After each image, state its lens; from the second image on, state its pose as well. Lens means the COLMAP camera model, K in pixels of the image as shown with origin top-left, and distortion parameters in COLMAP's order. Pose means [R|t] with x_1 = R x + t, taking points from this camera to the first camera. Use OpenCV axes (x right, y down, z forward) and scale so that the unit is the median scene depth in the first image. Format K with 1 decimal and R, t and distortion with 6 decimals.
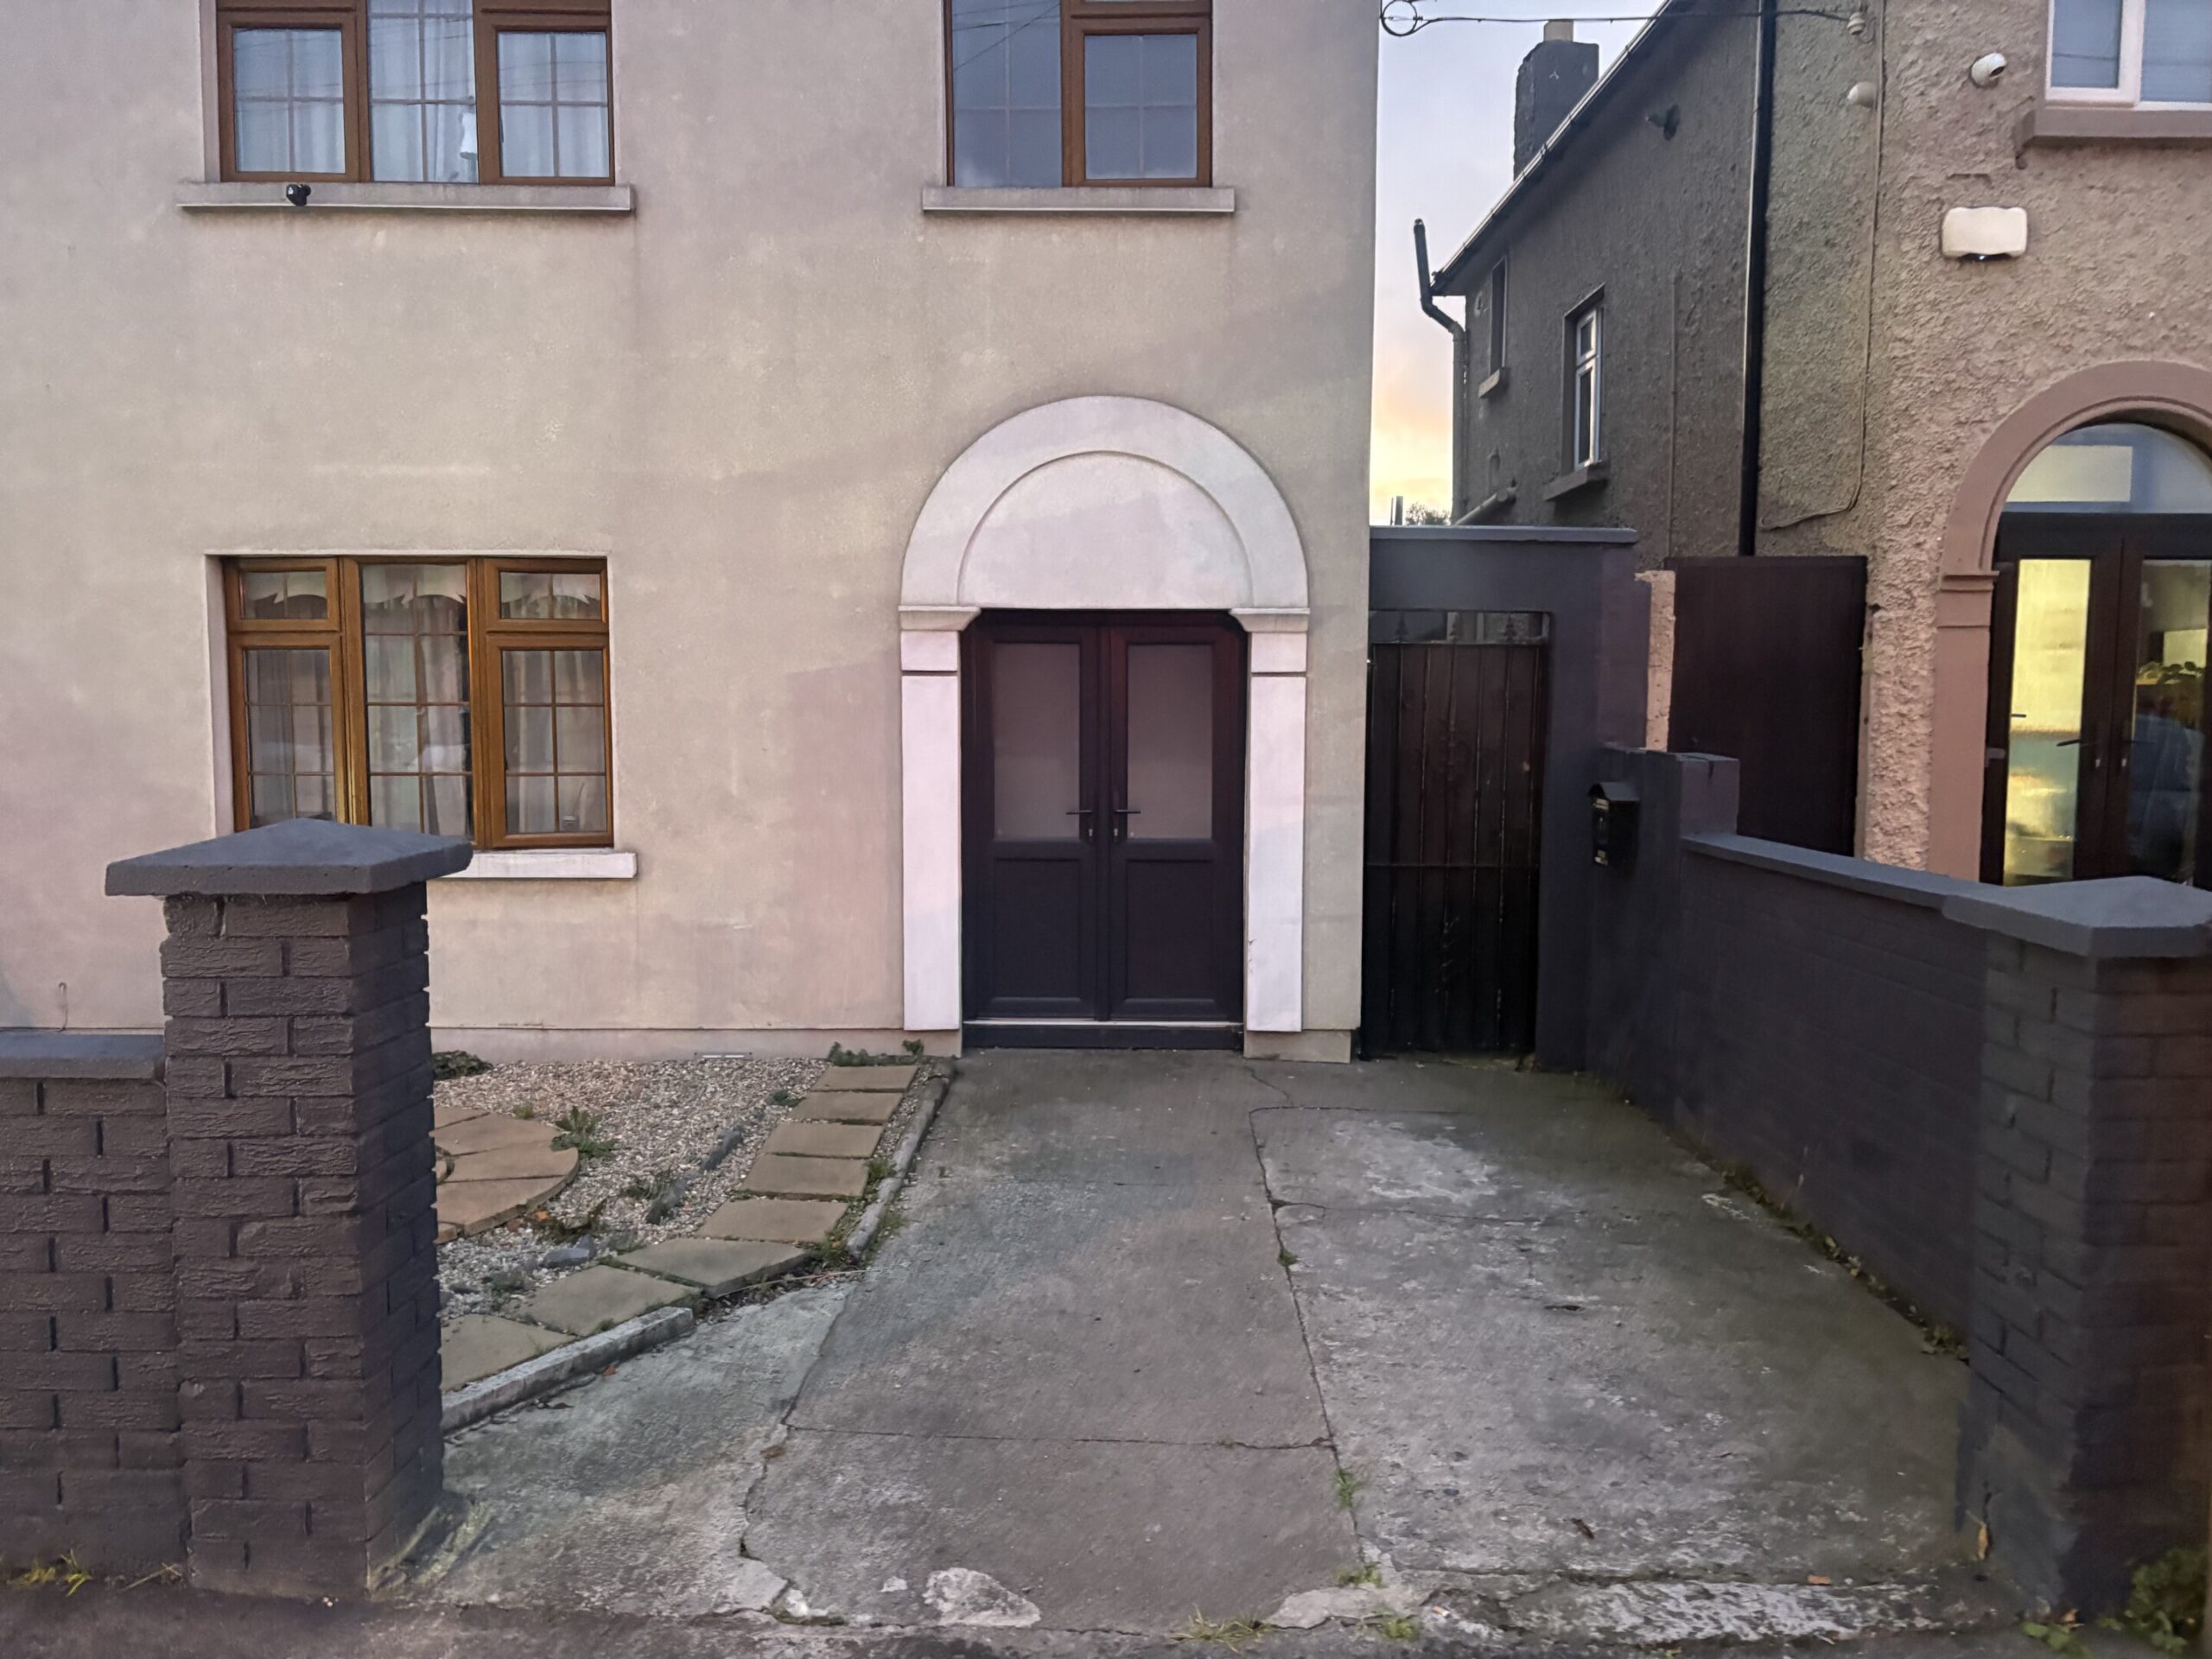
lens RADIAL K [[1663.7, 0, 1107.3], [0, 1663.7, 844.1], [0, 0, 1]] dist [0.044126, -0.045292]
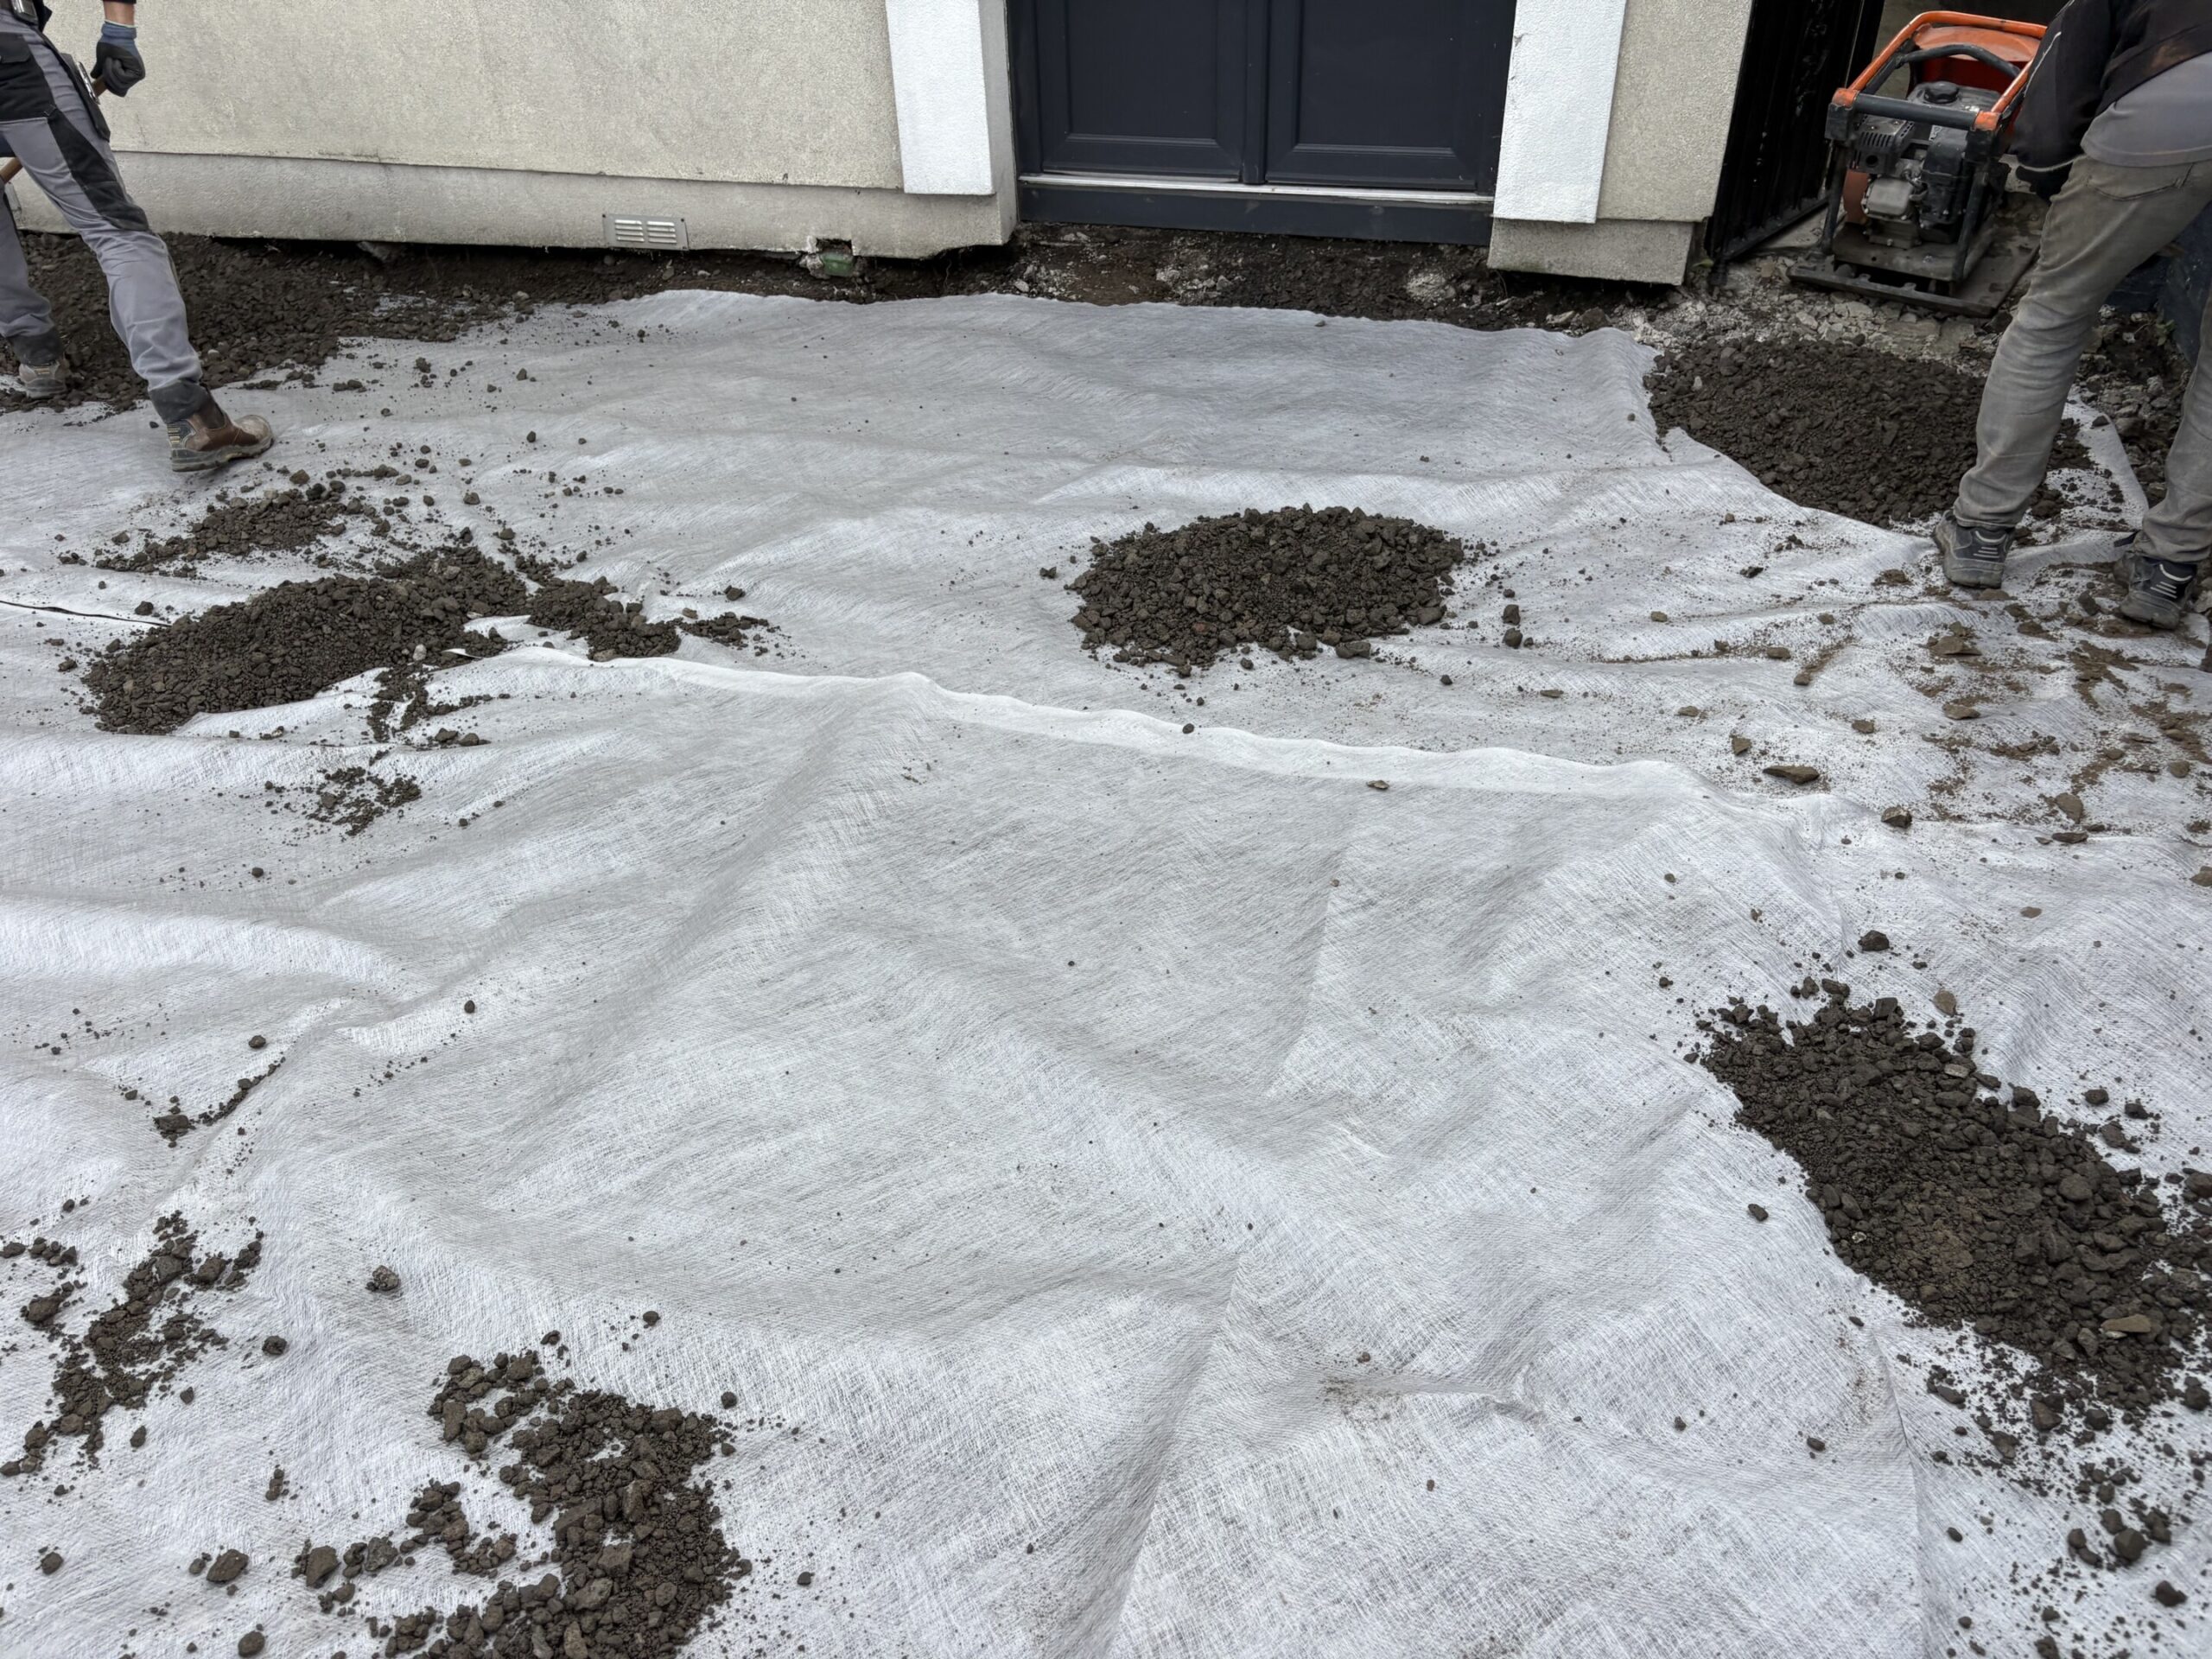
lens RADIAL K [[1663.7, 0, 1119.4], [0, 1663.7, 835.3], [0, 0, 1]] dist [0.044126, -0.045292]
pose [[0.966517, 0.125389, -0.223880, 0.115000], [0.005538, 0.862083, 0.506737, 0.007240], [0.256543, -0.491010, 0.832524, 0.410109]]
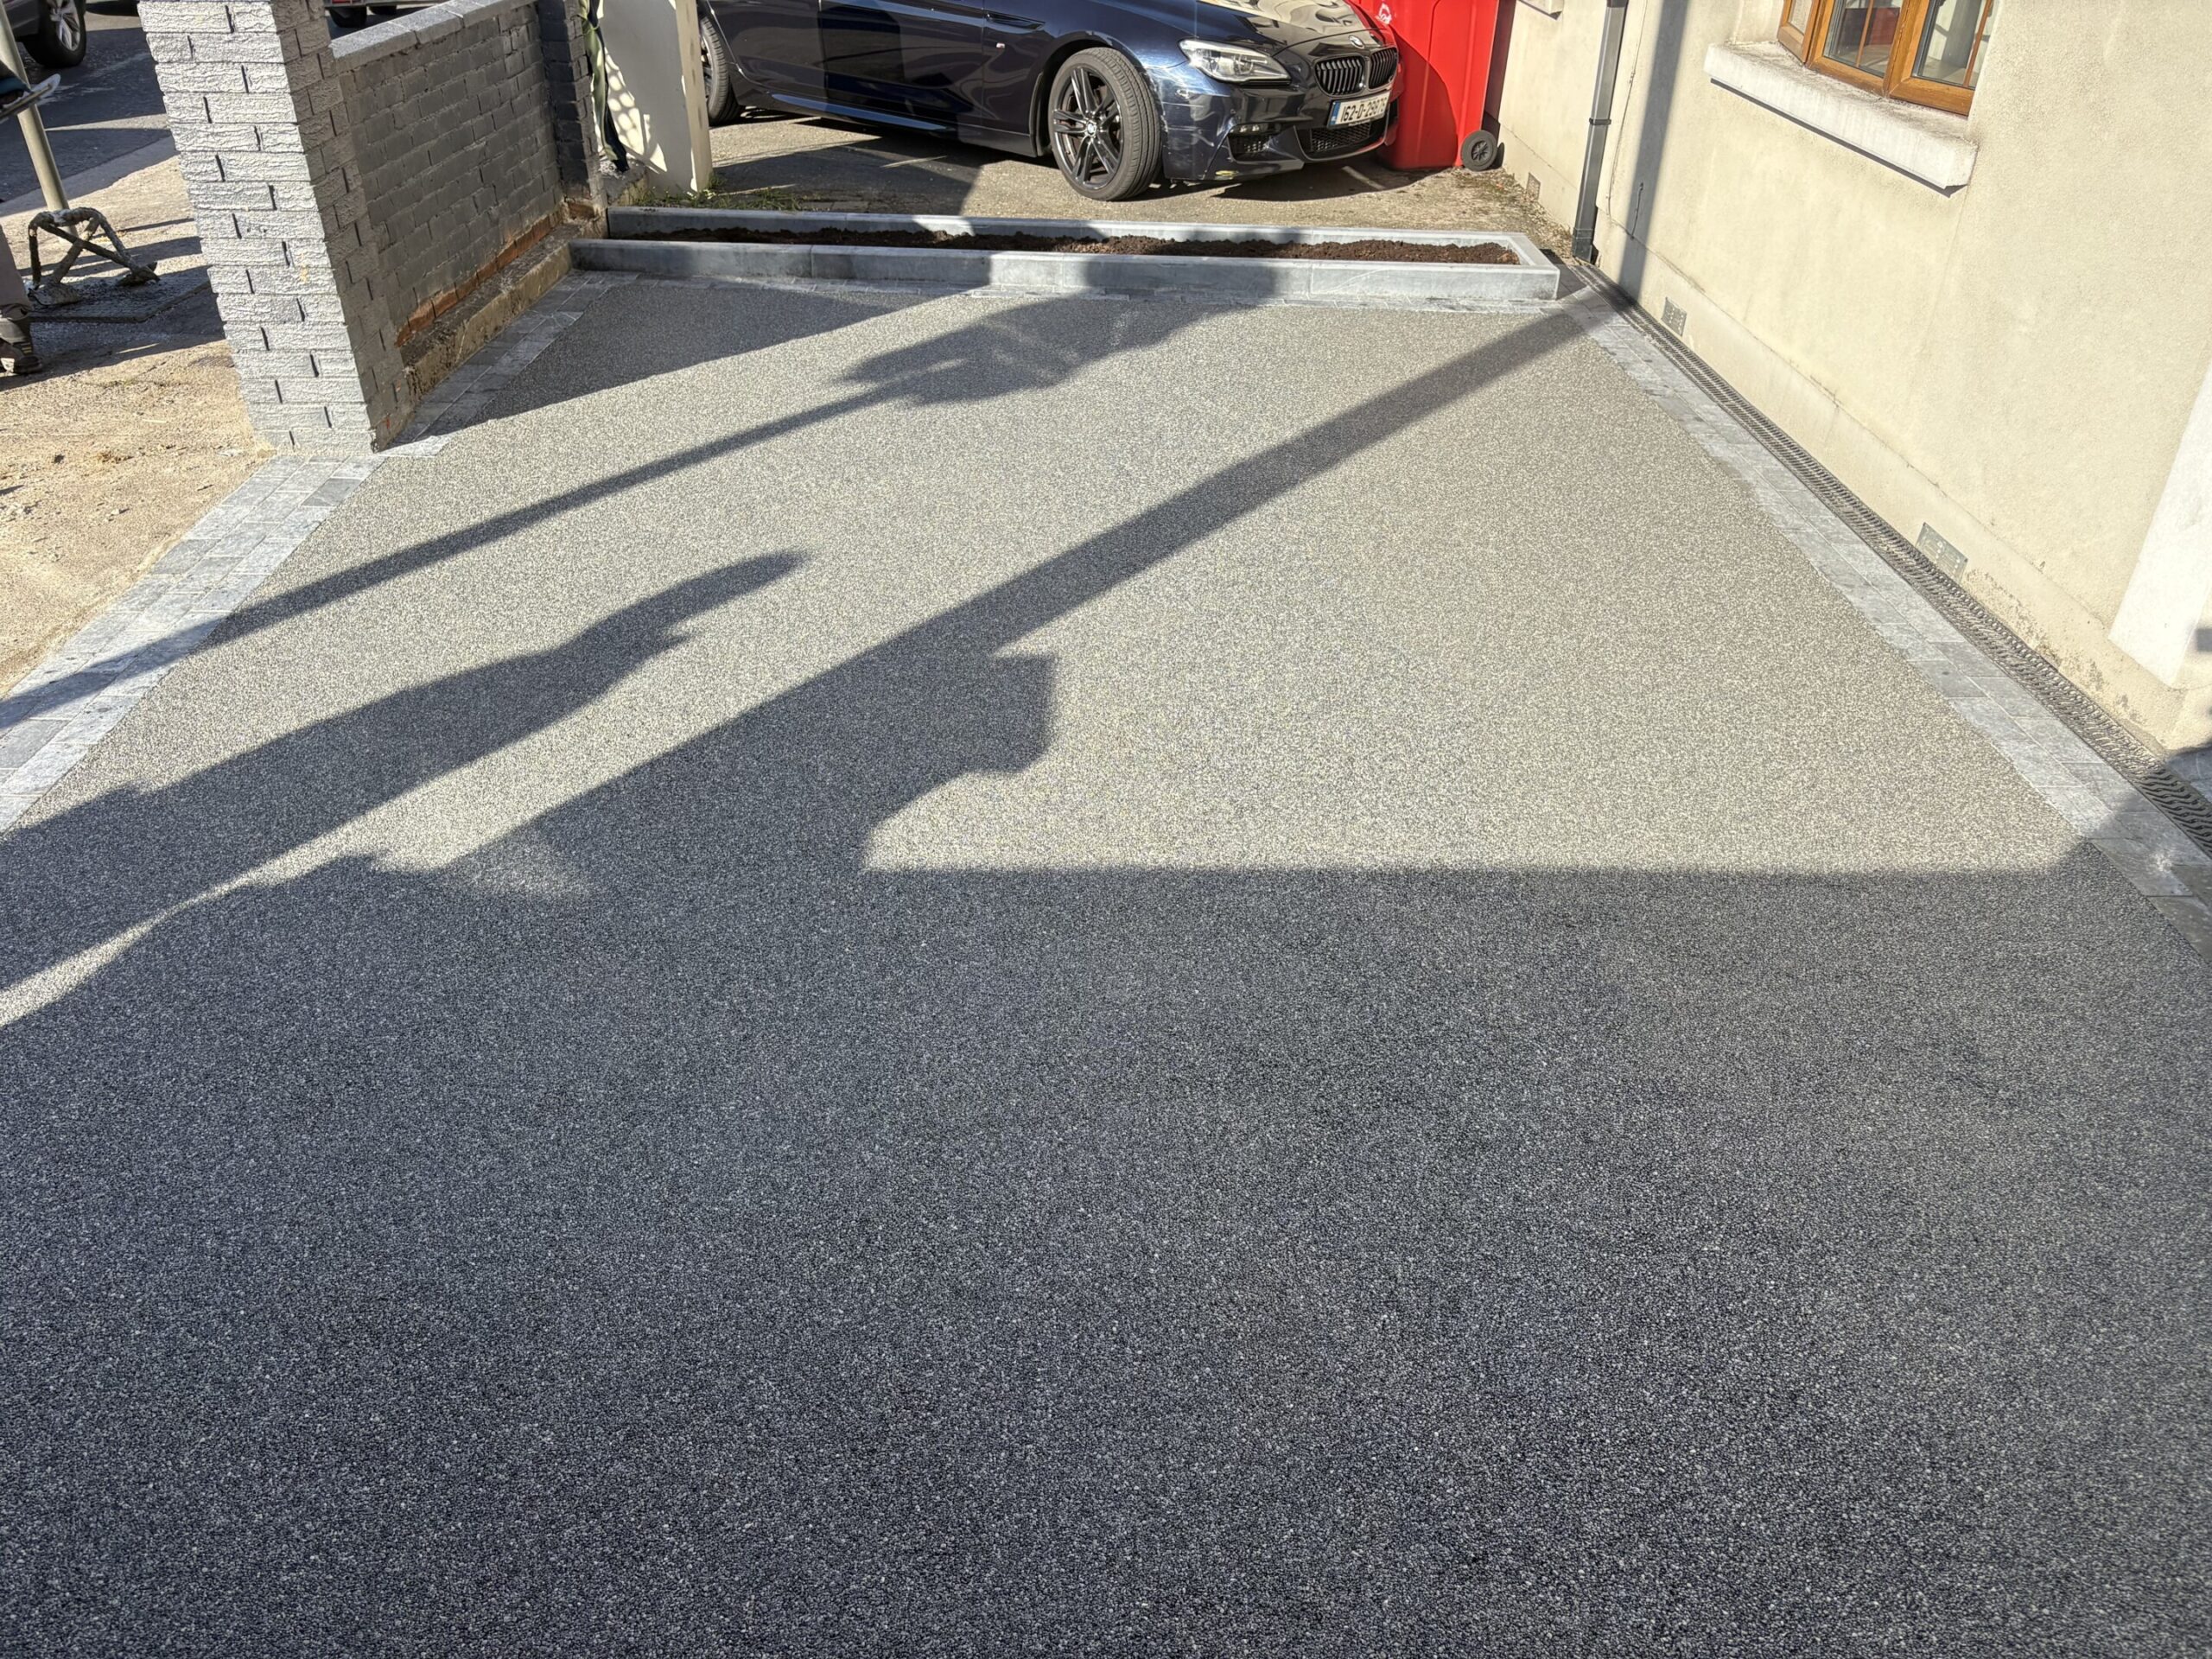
lens RADIAL K [[1663.7, 0, 1114.1], [0, 1663.7, 835.3], [0, 0, 1]] dist [0.044126, -0.045292]
pose [[0.014090, 0.532126, -0.846548, 0.319706], [-0.097871, 0.843301, 0.528455, -0.069972], [0.995099, 0.075406, 0.063962, 0.687385]]
